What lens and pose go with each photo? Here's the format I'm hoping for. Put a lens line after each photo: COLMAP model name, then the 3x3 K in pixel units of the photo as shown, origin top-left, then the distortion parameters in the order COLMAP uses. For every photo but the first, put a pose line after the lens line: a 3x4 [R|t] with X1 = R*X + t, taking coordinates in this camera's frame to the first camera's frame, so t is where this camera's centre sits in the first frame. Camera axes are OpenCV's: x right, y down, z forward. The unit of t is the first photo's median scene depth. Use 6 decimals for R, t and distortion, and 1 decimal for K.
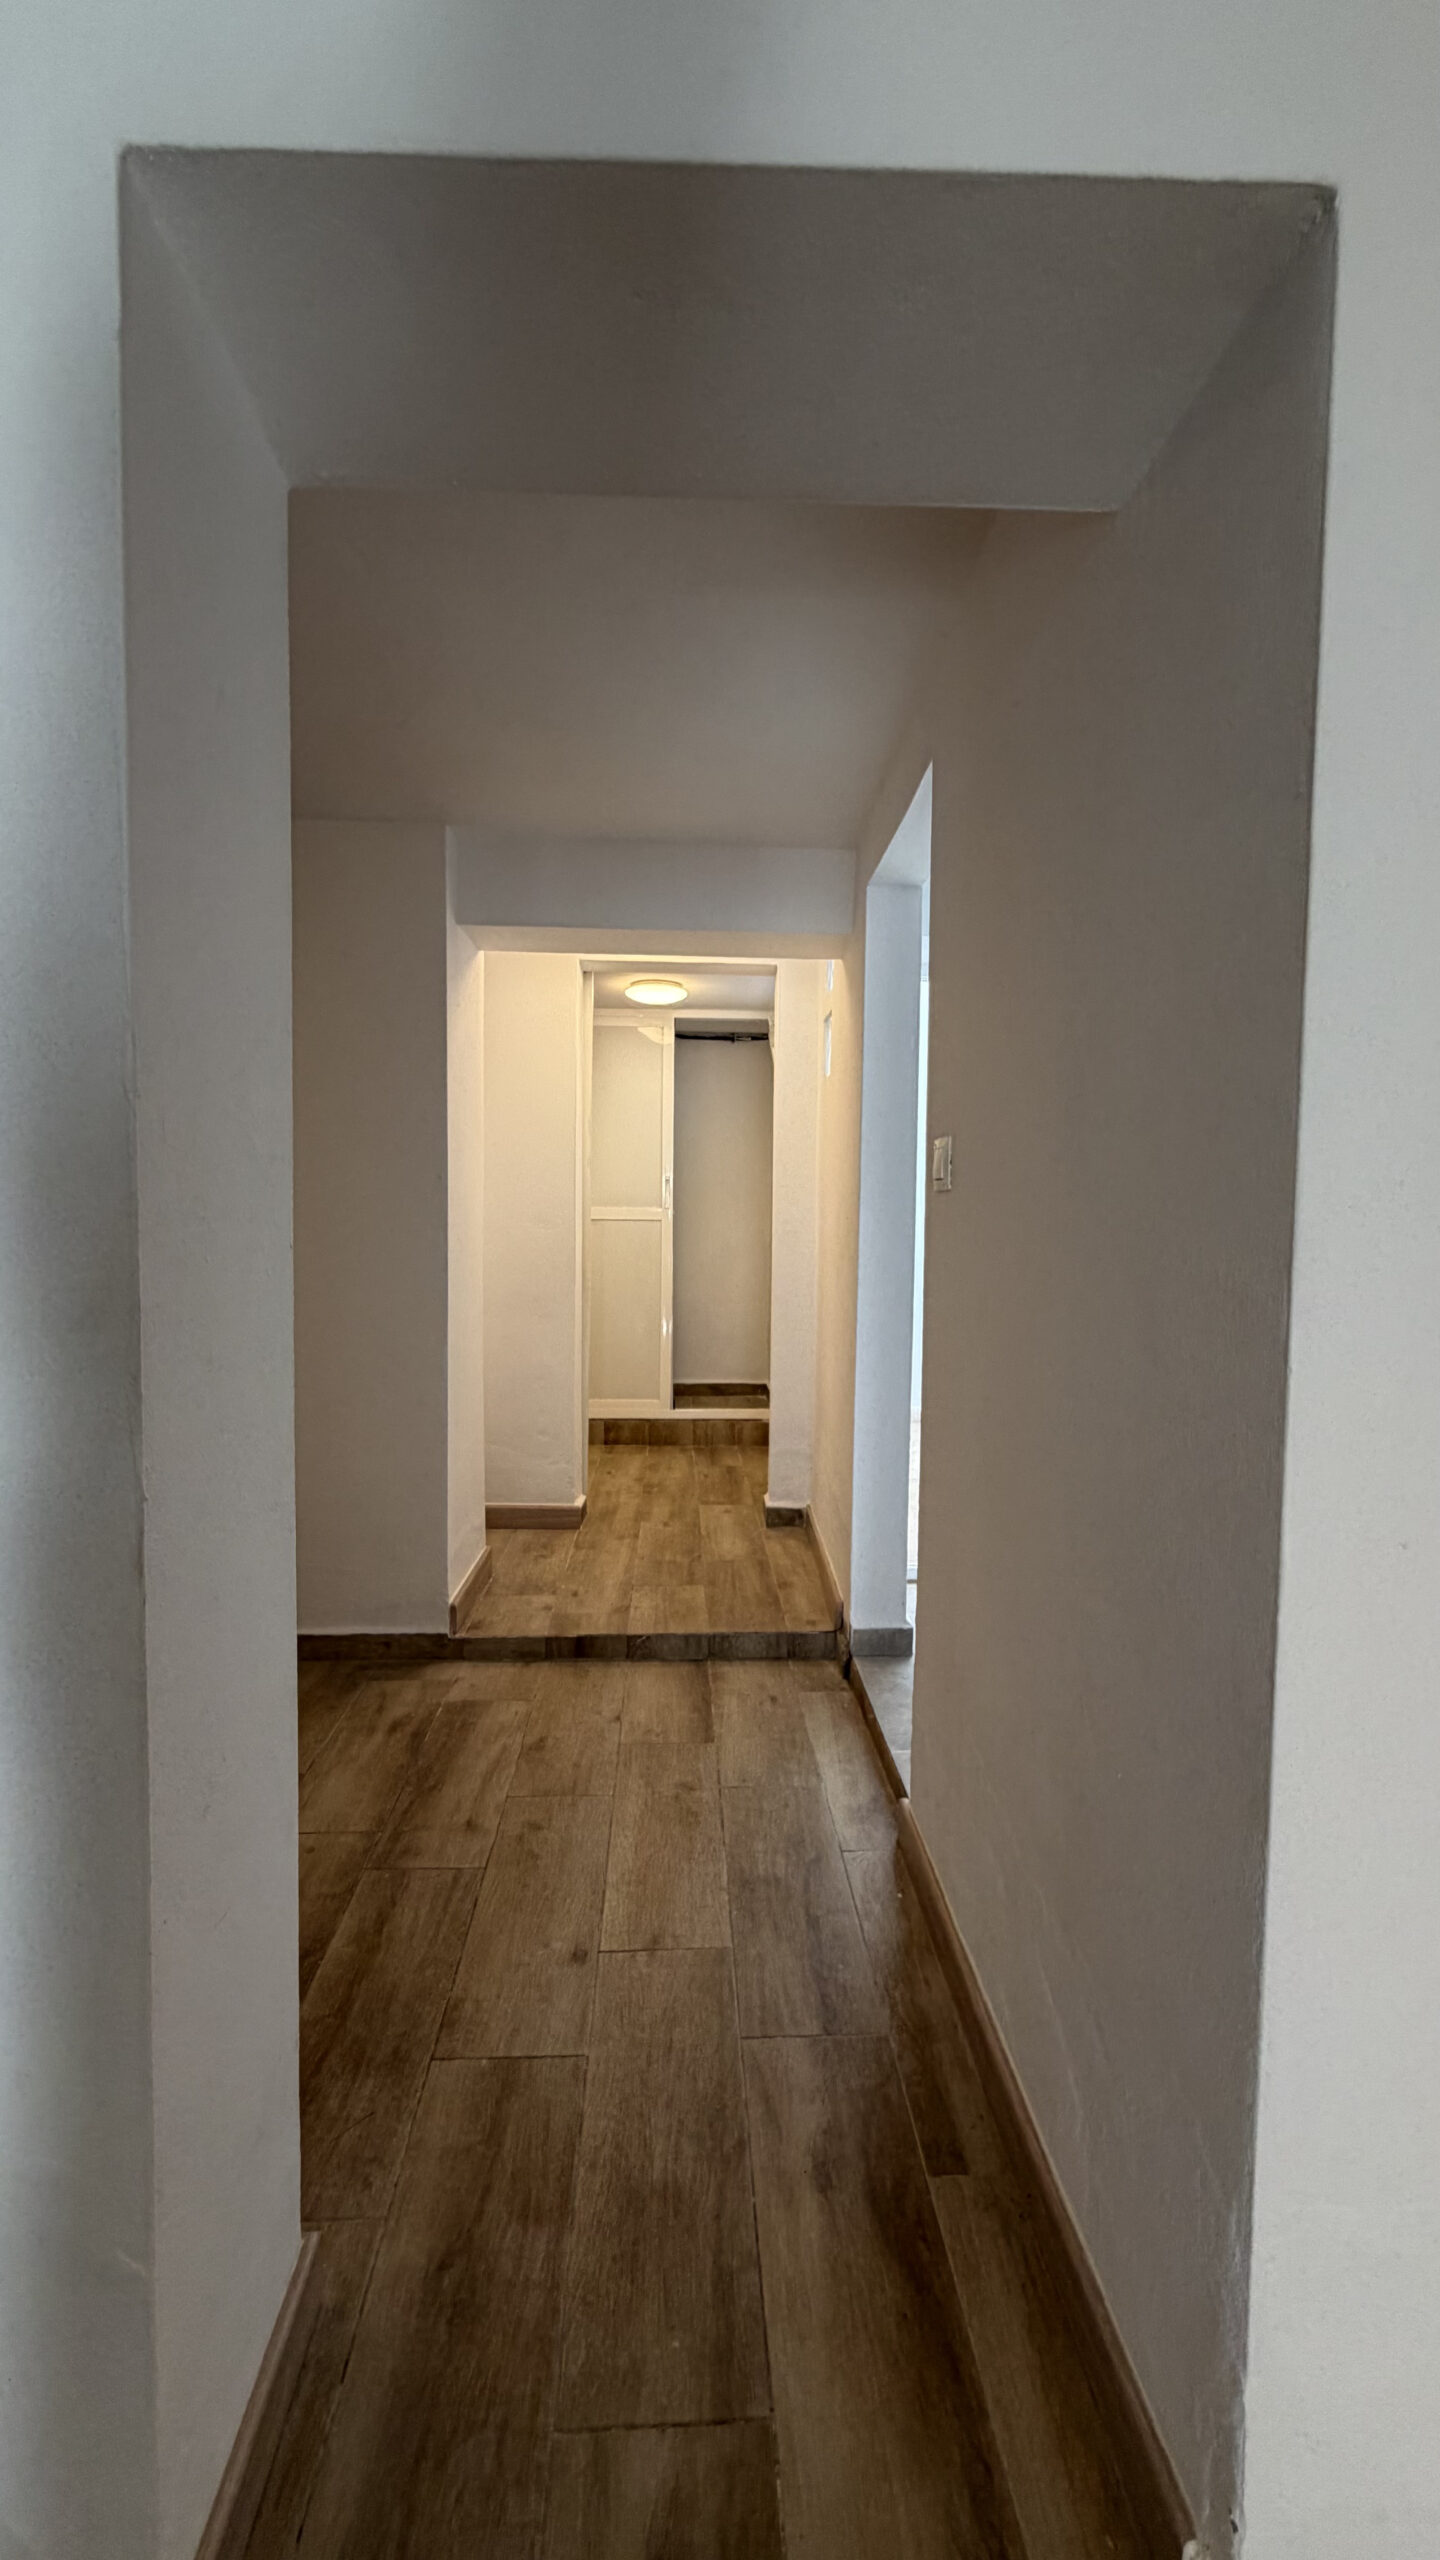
lens RADIAL K [[1021.8, 0, 719.2], [0, 1021.8, 1271.3], [0, 0, 1]] dist [0.000847, -0.000133]
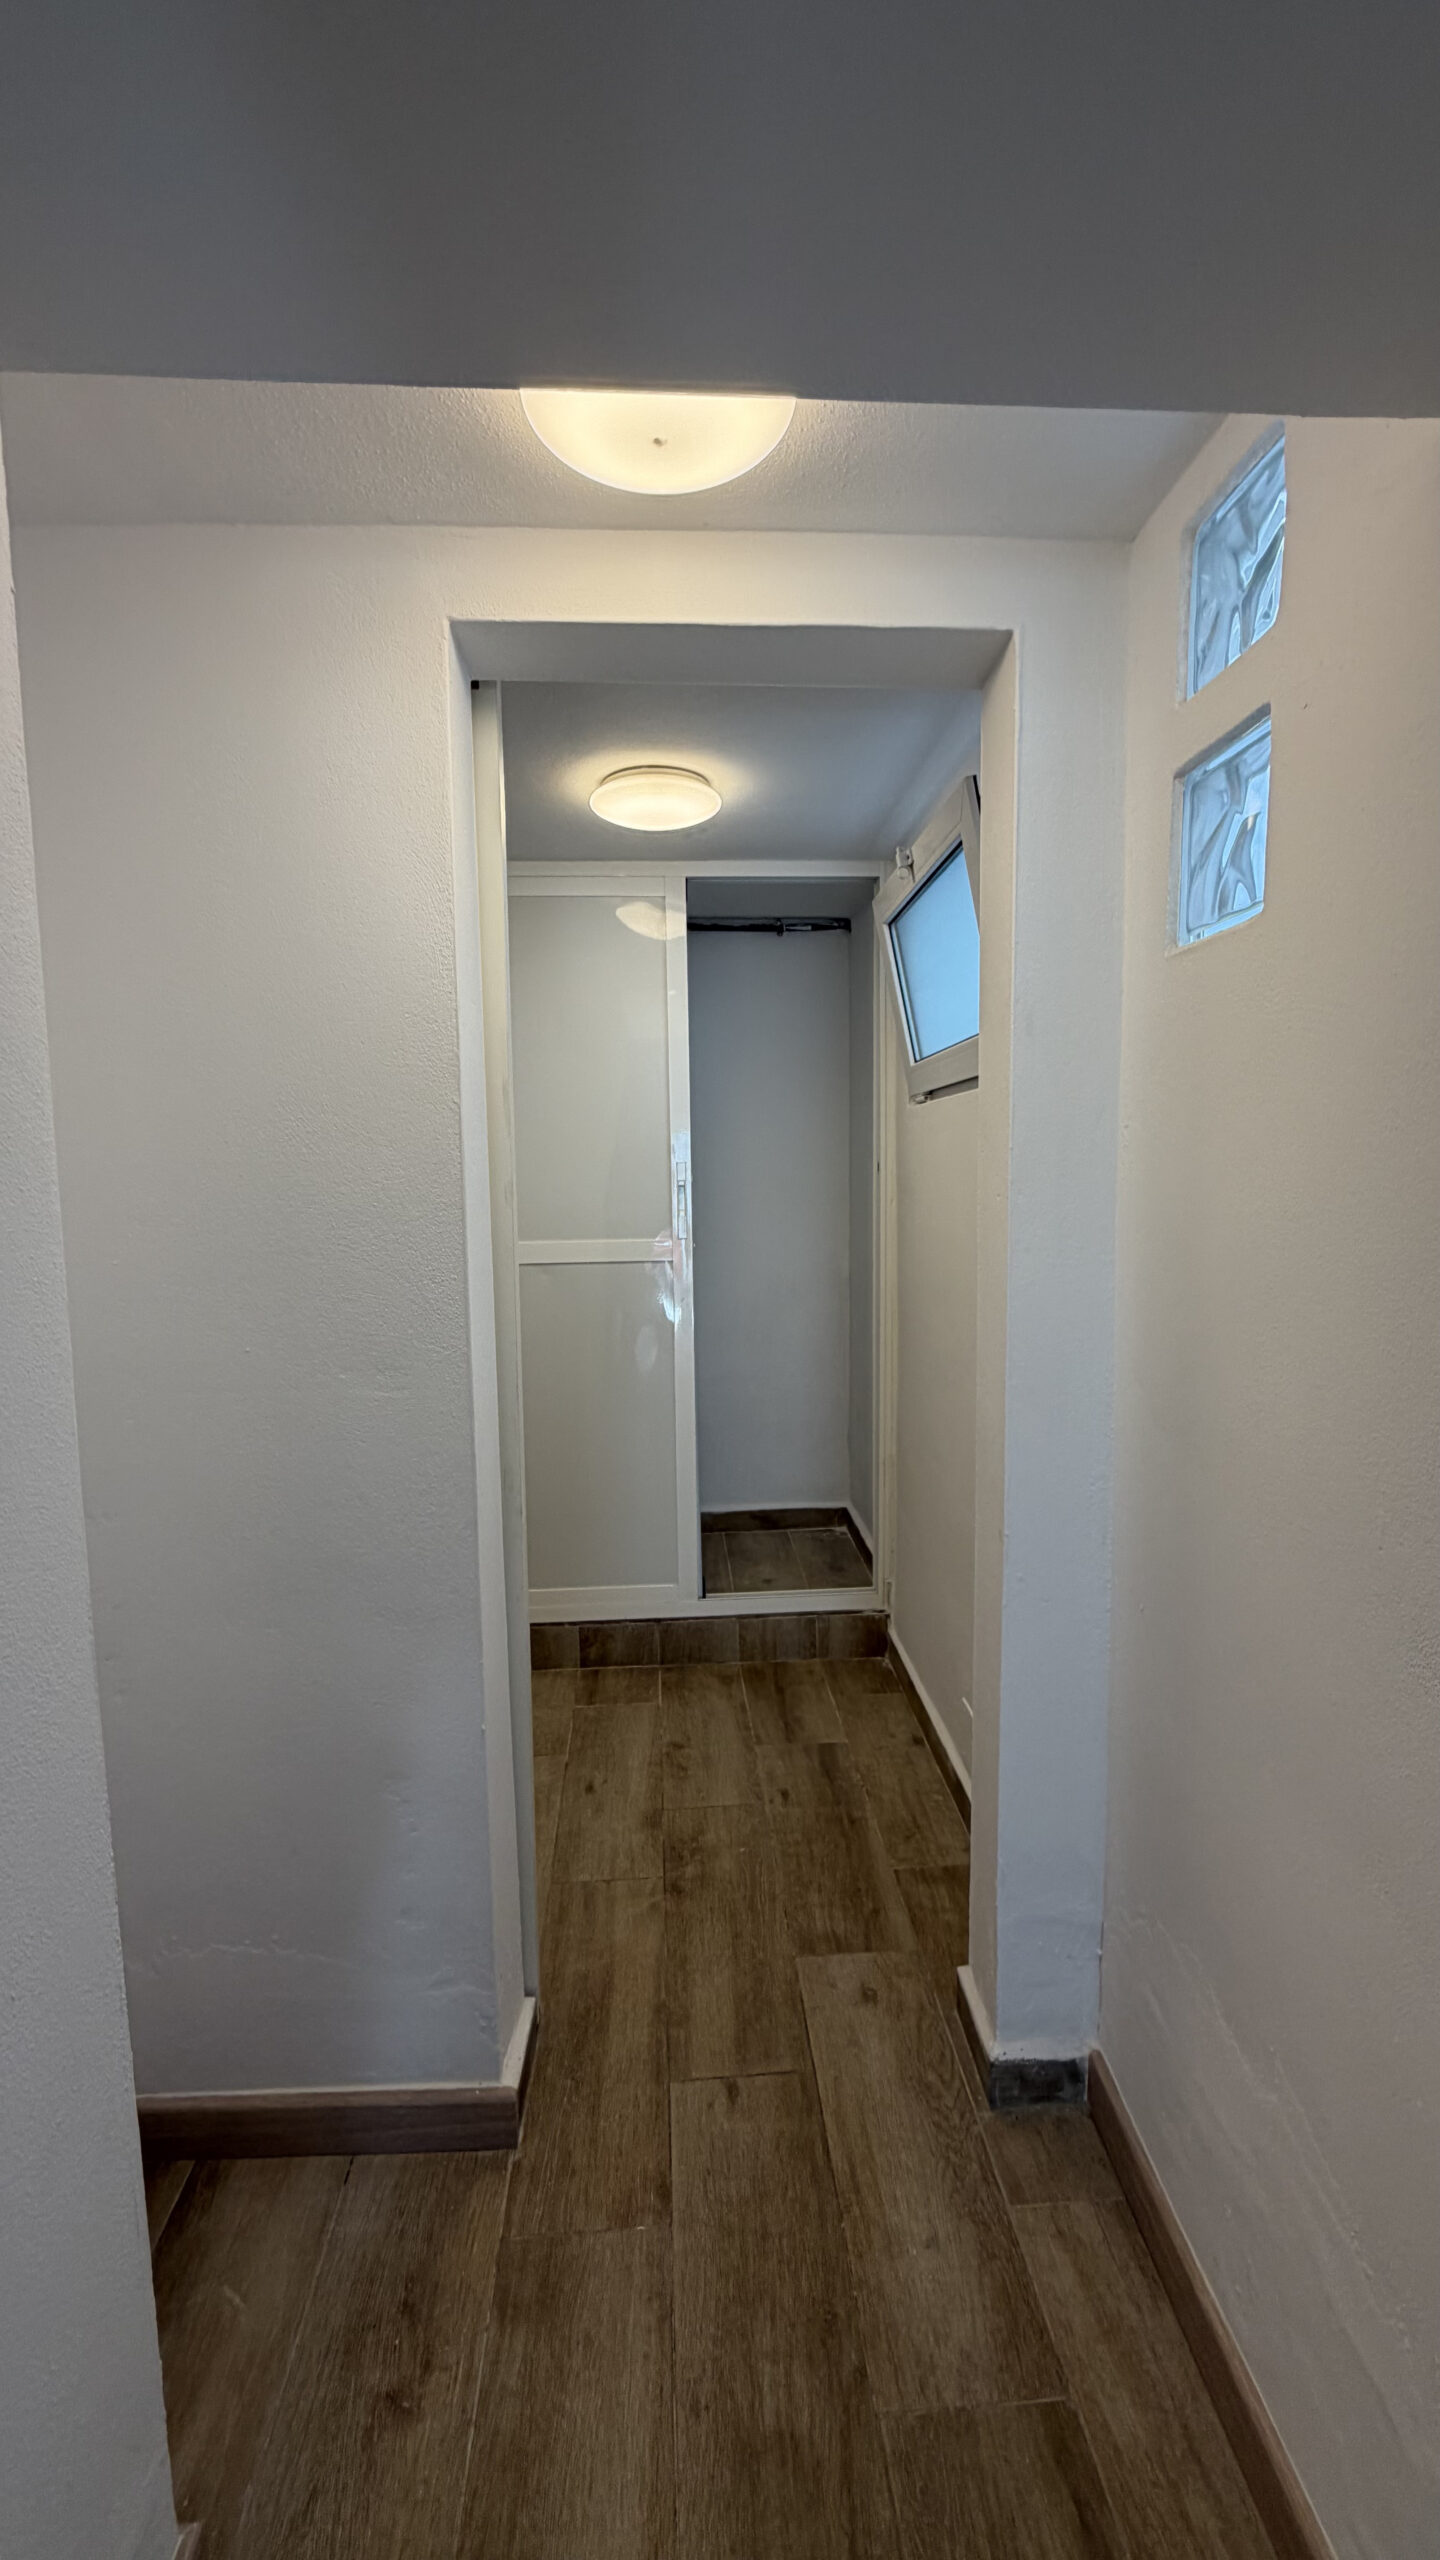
lens RADIAL K [[1021.8, 0, 719.2], [0, 1021.8, 1271.3], [0, 0, 1]] dist [0.000847, -0.000133]
pose [[0.999375, -0.029584, 0.019328, -0.043846], [0.028527, 0.998194, 0.052860, -0.075347], [-0.020857, -0.052276, 0.998415, 0.479052]]
